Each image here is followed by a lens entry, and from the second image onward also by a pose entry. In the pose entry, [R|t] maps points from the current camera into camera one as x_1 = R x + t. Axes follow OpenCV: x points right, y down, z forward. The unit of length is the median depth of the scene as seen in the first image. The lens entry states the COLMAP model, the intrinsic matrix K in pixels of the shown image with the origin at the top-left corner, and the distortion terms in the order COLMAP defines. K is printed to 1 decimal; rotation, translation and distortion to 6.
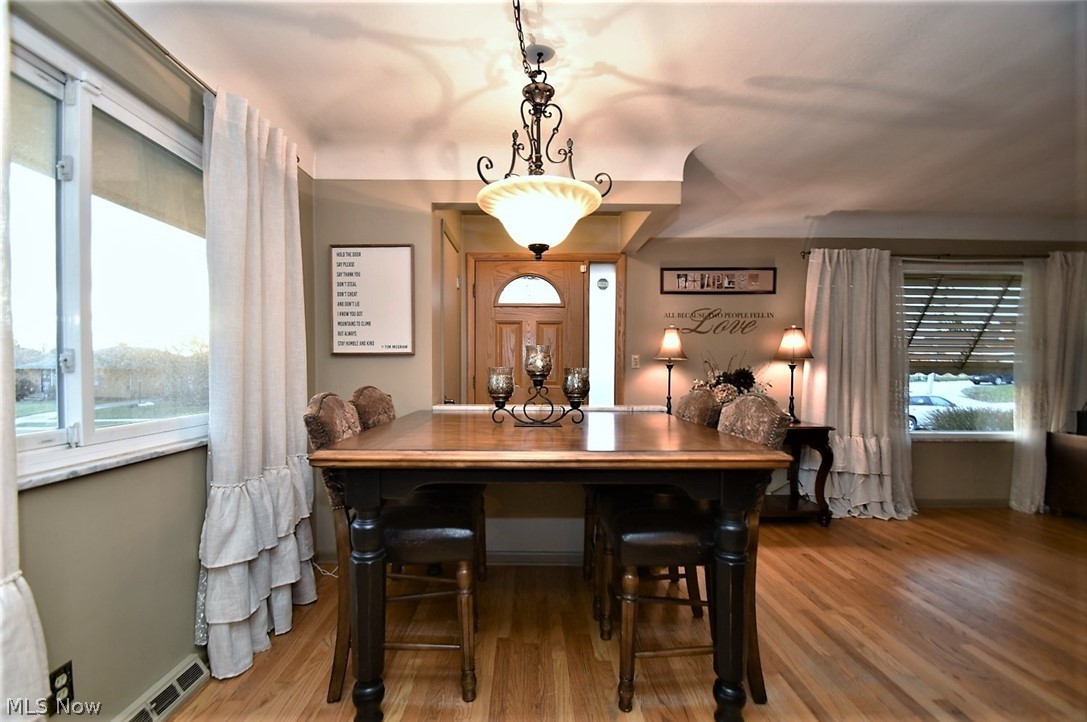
lens RADIAL K [[475.0, 0, 529.7], [0, 475.0, 381.1], [0, 0, 1]] dist [0.010390, -0.012972]
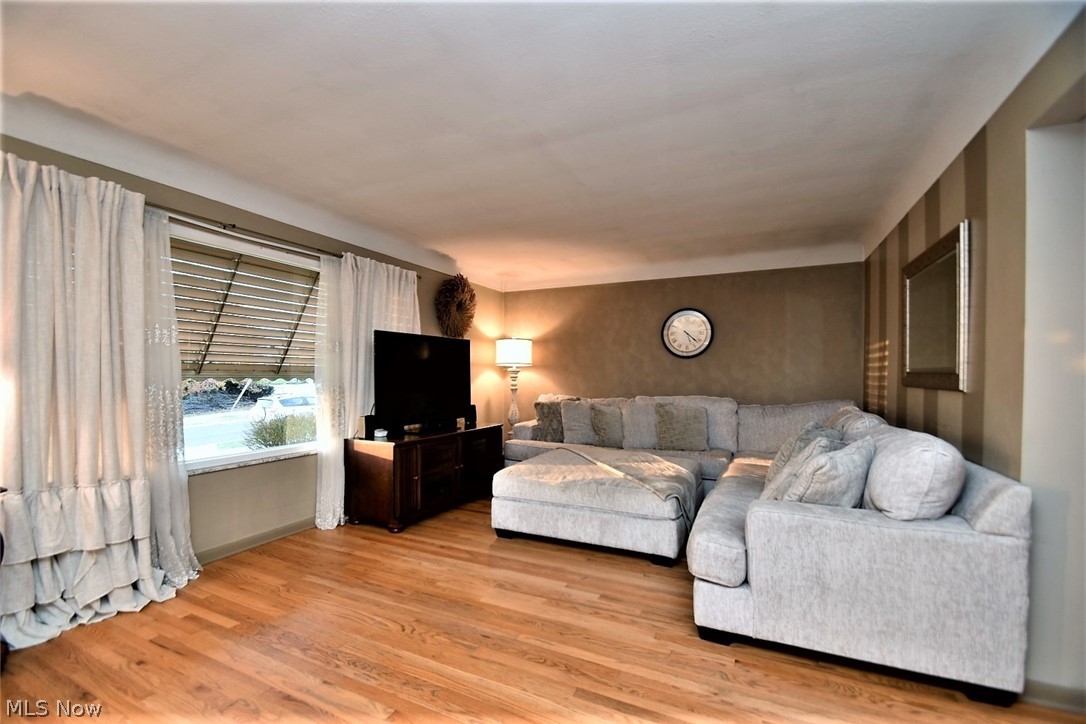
lens RADIAL K [[474.5, 0, 531.8], [0, 474.5, 376.7], [0, 0, 1]] dist [0.010390, -0.012972]
pose [[0.441208, -0.009903, 0.897350, 0.402399], [0.024295, 0.999704, -0.000912, -0.008636], [-0.897076, 0.022203, 0.441318, 0.231651]]
